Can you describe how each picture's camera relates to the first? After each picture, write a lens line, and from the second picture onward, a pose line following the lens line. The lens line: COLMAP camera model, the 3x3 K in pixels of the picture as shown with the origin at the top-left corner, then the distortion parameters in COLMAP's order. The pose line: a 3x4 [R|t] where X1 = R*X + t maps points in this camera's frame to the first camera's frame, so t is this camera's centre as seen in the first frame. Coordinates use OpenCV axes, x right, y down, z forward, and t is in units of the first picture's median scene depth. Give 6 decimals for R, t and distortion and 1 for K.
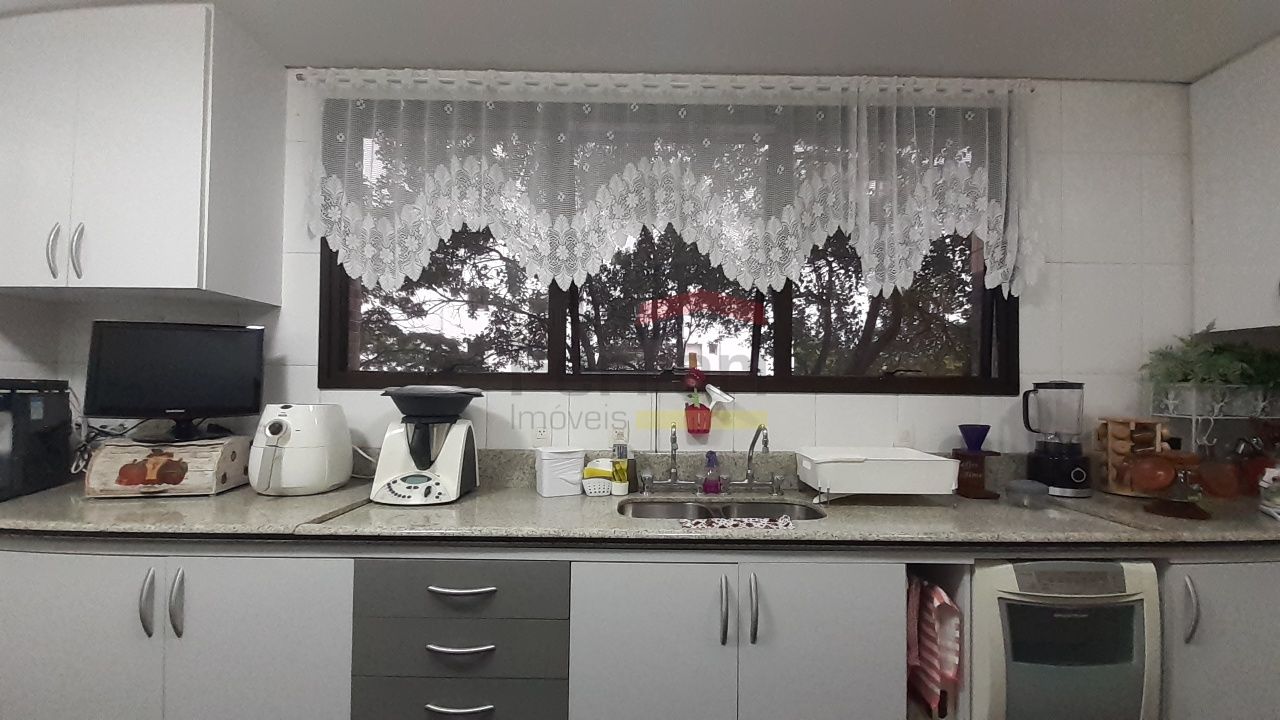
lens RADIAL K [[510.3, 0, 648.6], [0, 510.3, 379.0], [0, 0, 1]] dist [0.020712, -0.015548]
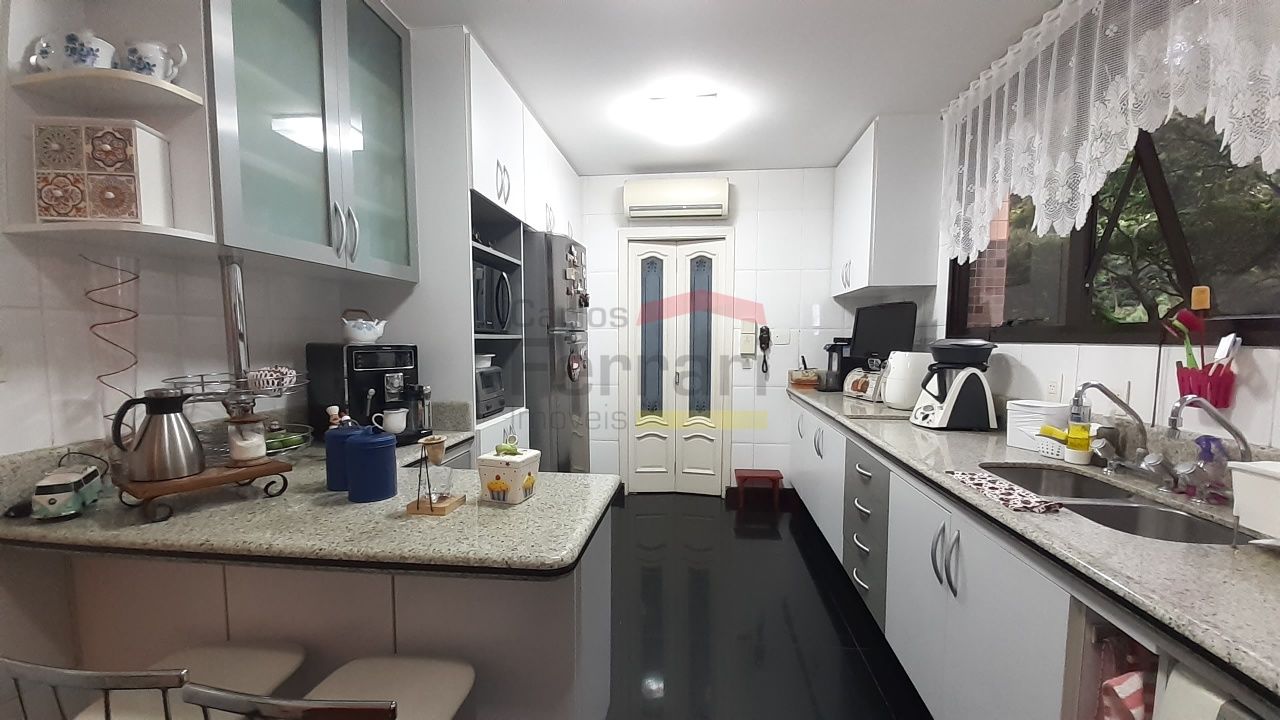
lens RADIAL K [[510.3, 0, 648.6], [0, 510.3, 379.0], [0, 0, 1]] dist [0.020712, -0.015548]
pose [[-0.112294, 0.069441, -0.991246, 0.917588], [0.014417, 0.997564, 0.068250, 0.013790], [0.993570, -0.006627, -0.113022, 0.391283]]
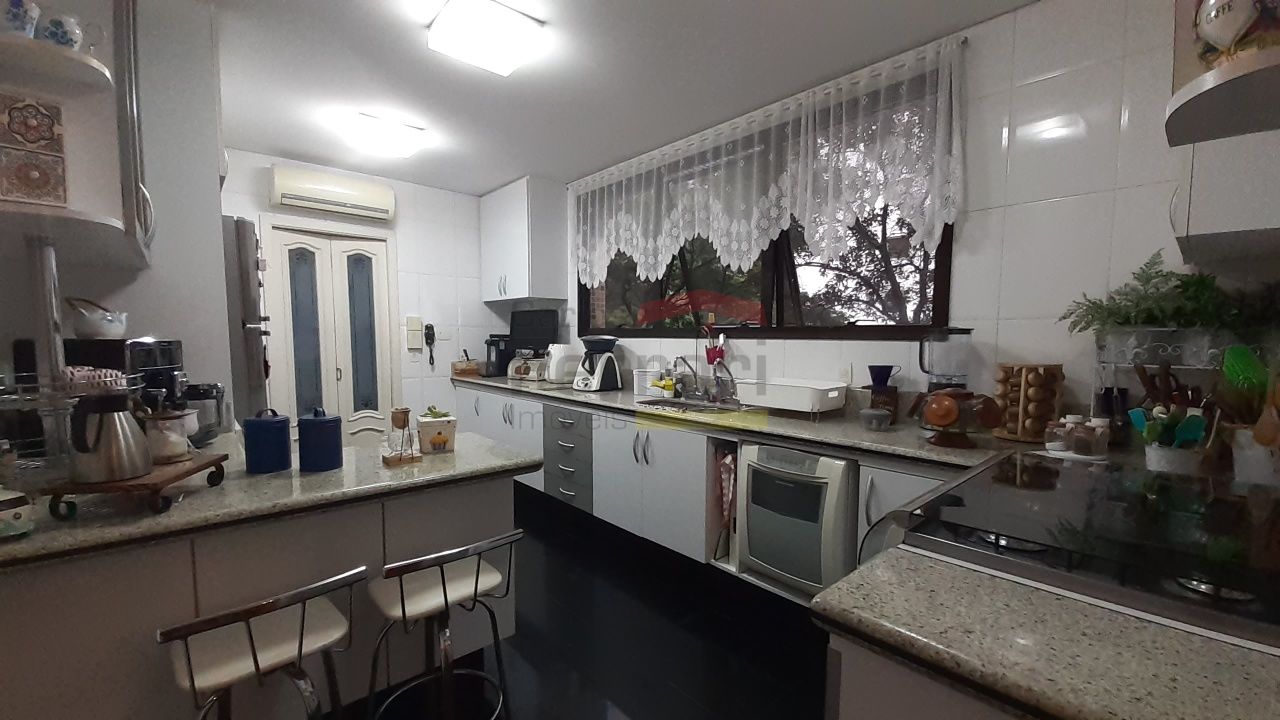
lens RADIAL K [[510.3, 0, 648.6], [0, 510.3, 379.0], [0, 0, 1]] dist [0.020712, -0.015548]
pose [[0.668484, 0.055670, -0.741640, 1.237672], [0.015099, 0.995973, 0.088370, 0.008071], [0.743573, -0.070273, 0.664951, -0.219077]]
